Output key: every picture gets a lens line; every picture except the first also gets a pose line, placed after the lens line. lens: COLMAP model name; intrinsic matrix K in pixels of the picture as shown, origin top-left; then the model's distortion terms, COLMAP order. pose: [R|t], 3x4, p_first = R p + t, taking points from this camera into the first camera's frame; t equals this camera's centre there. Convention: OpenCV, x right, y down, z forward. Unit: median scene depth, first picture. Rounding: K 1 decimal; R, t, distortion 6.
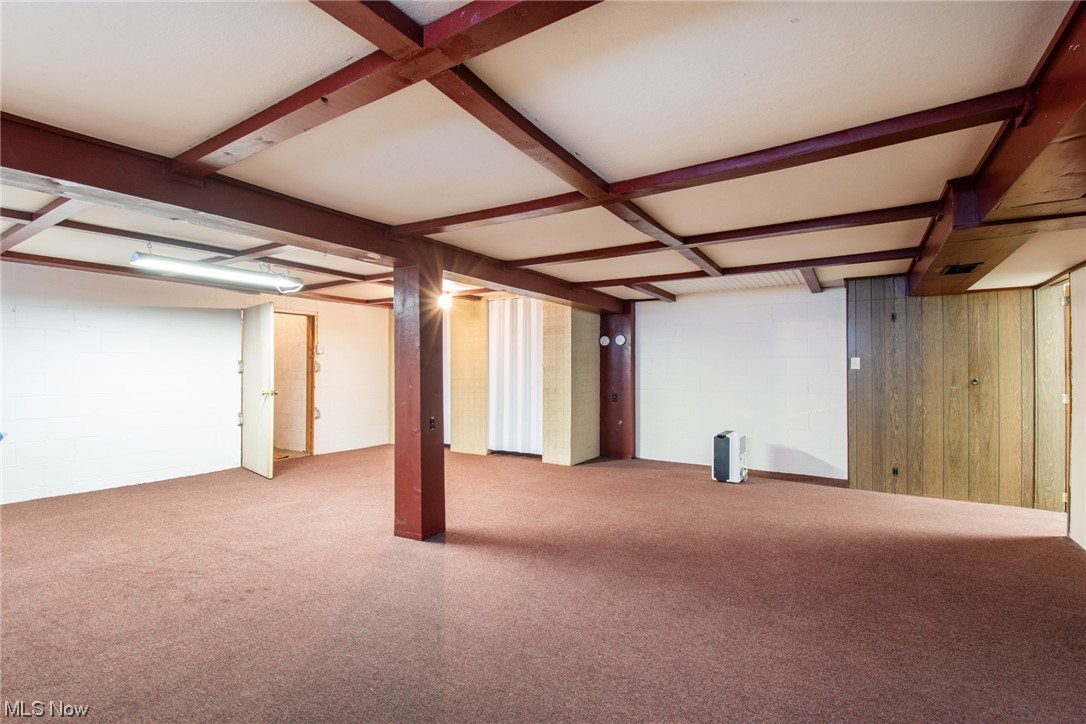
lens RADIAL K [[492.2, 0, 548.8], [0, 492.2, 362.6], [0, 0, 1]] dist [0.022412, -0.031603]
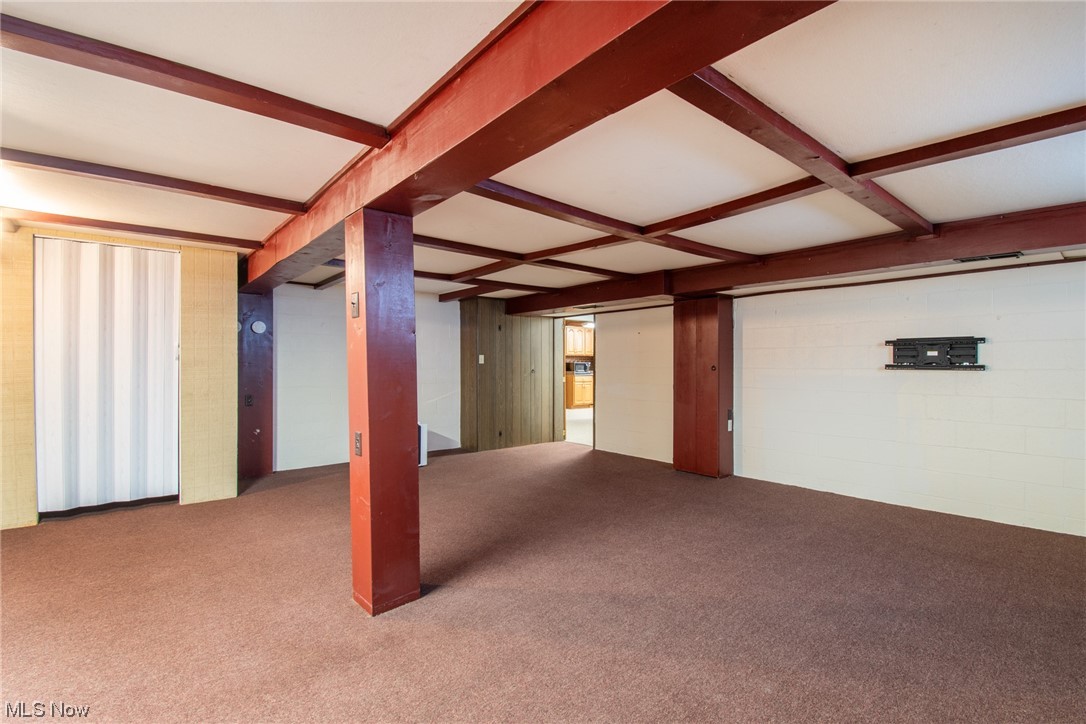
lens RADIAL K [[492.2, 0, 548.8], [0, 492.2, 362.6], [0, 0, 1]] dist [0.022412, -0.031603]
pose [[0.305817, 0.000438, 0.952090, -0.637376], [-0.008626, 0.999960, 0.002311, 0.006113], [-0.952051, -0.008920, 0.305809, 0.422110]]
